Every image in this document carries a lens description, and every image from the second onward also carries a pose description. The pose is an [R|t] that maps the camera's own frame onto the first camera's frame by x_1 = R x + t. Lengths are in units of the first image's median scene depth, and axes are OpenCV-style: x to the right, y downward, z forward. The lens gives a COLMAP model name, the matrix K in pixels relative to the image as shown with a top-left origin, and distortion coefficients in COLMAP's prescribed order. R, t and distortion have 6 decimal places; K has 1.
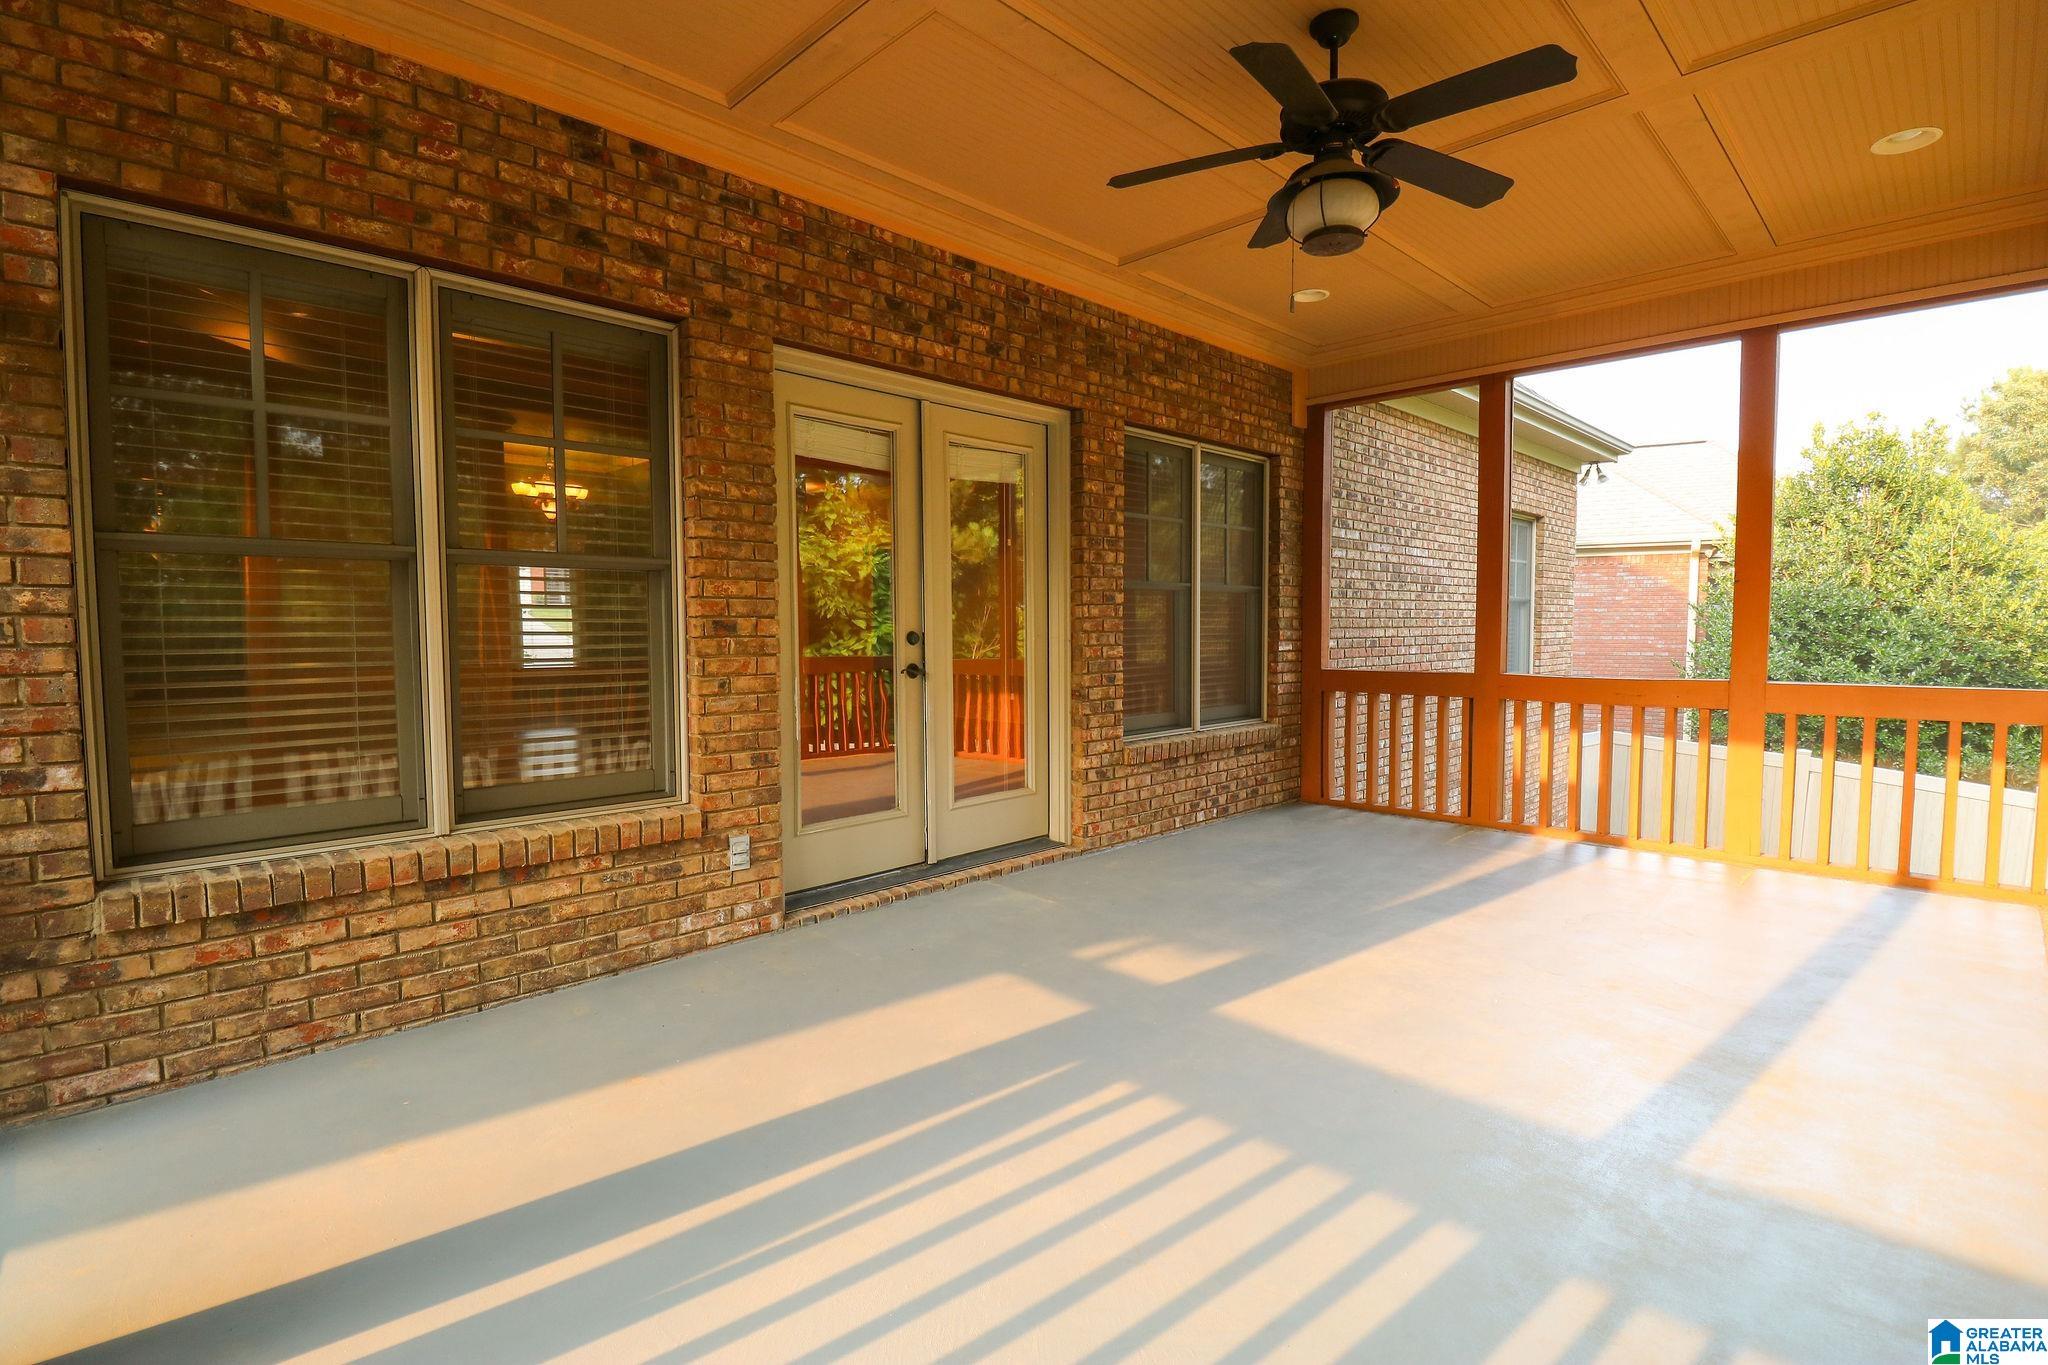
lens RADIAL K [[962.7, 0, 1027.5], [0, 962.7, 680.0], [0, 0, 1]] dist [0.007769, -0.013171]
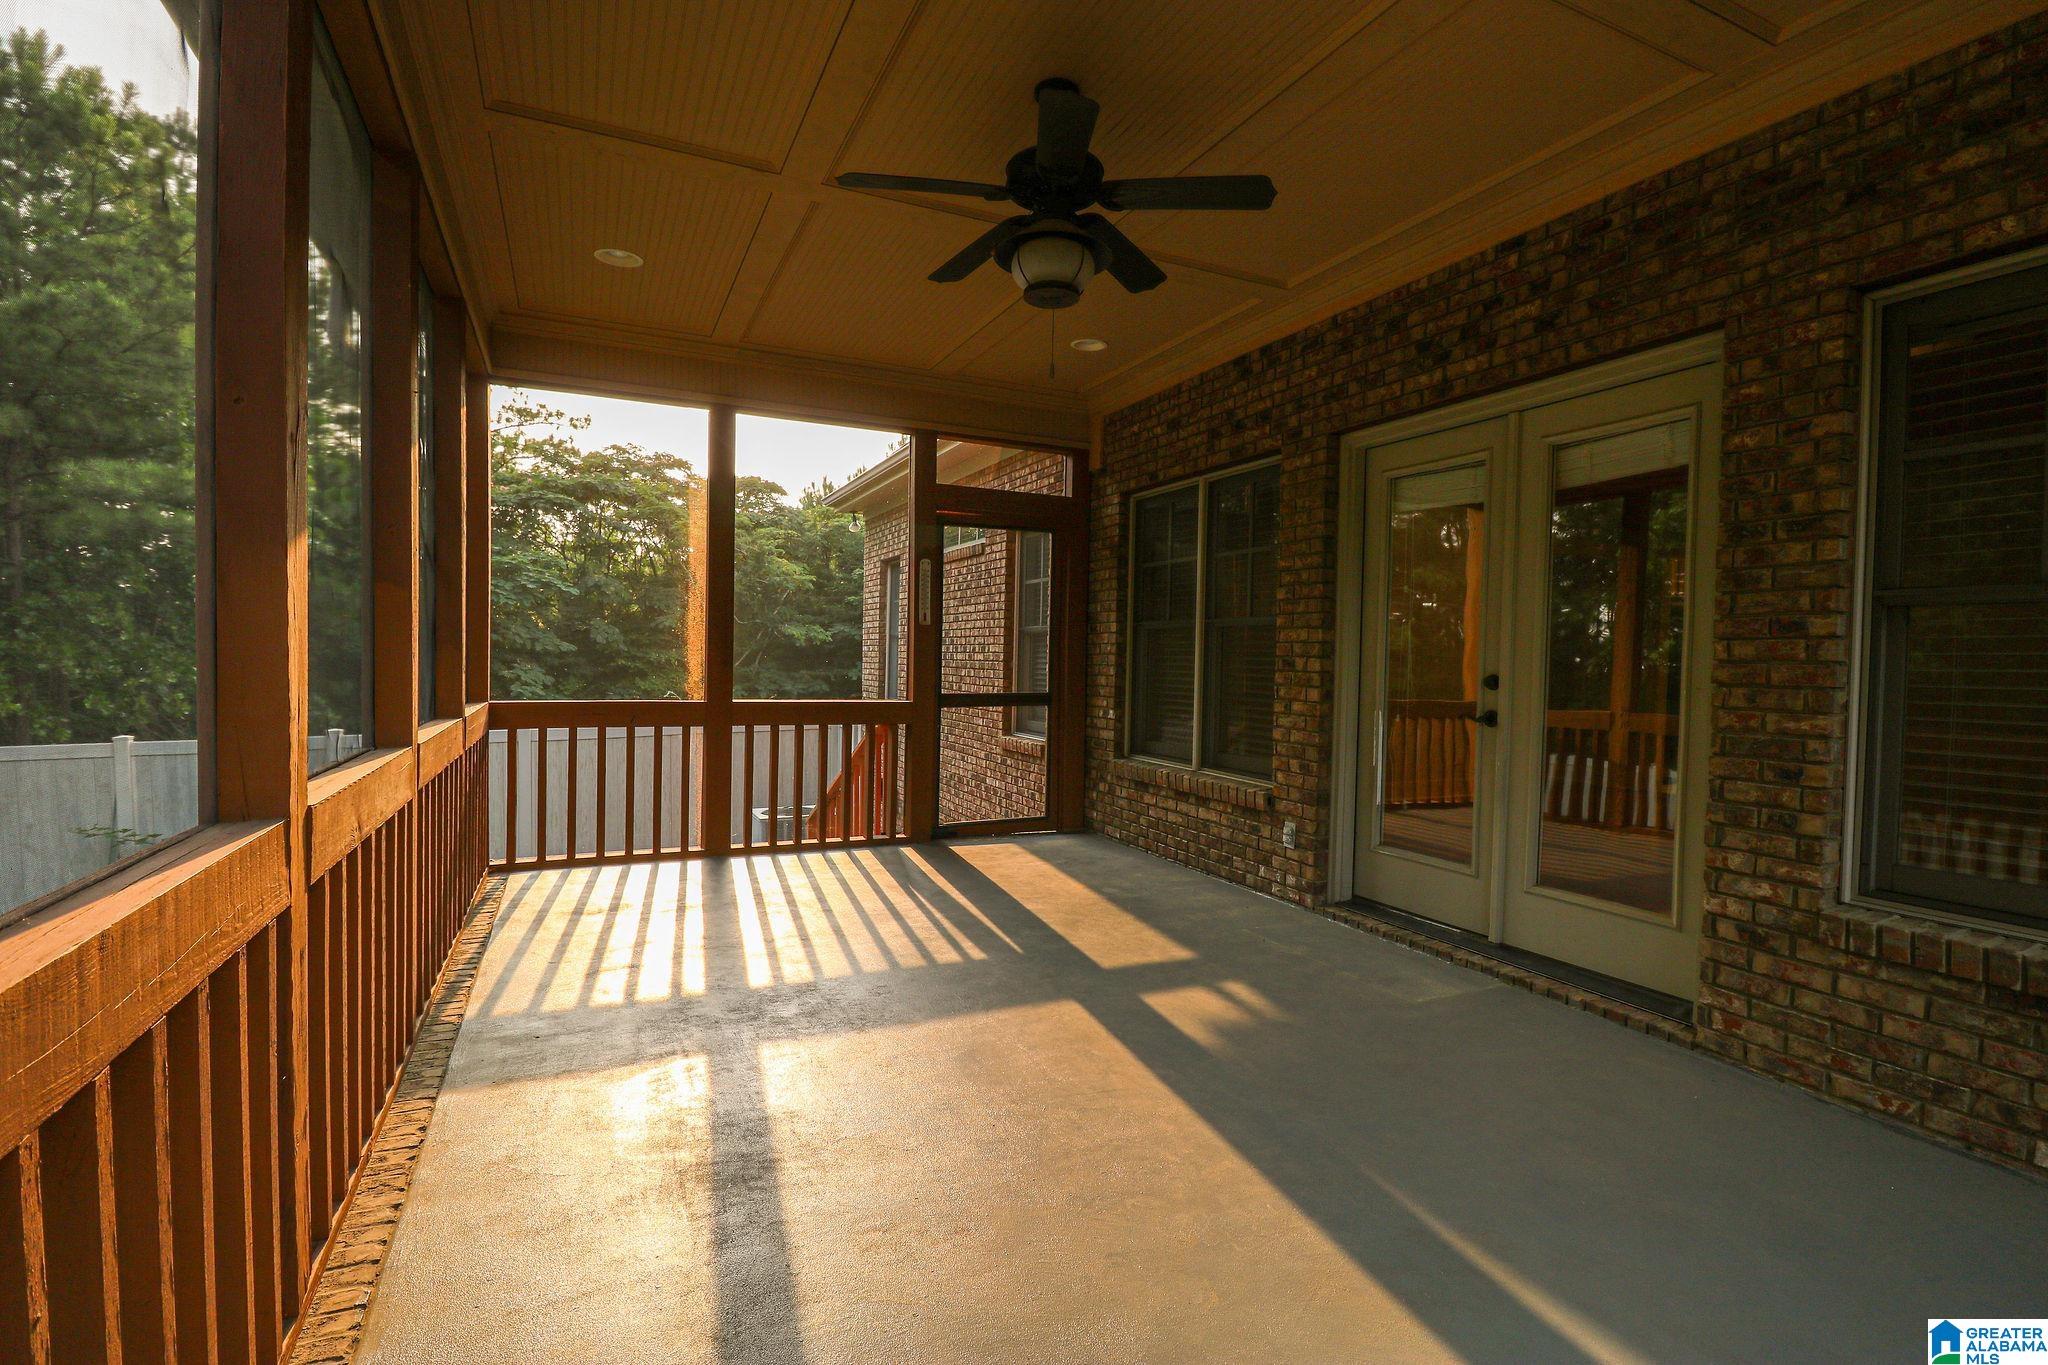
lens RADIAL K [[962.7, 0, 1027.5], [0, 962.7, 680.0], [0, 0, 1]] dist [0.007769, -0.013171]
pose [[-0.343143, 0.015881, -0.939149, 1.106187], [-0.078116, 0.995911, 0.045382, -0.065952], [0.936029, 0.088935, -0.340500, 1.144218]]
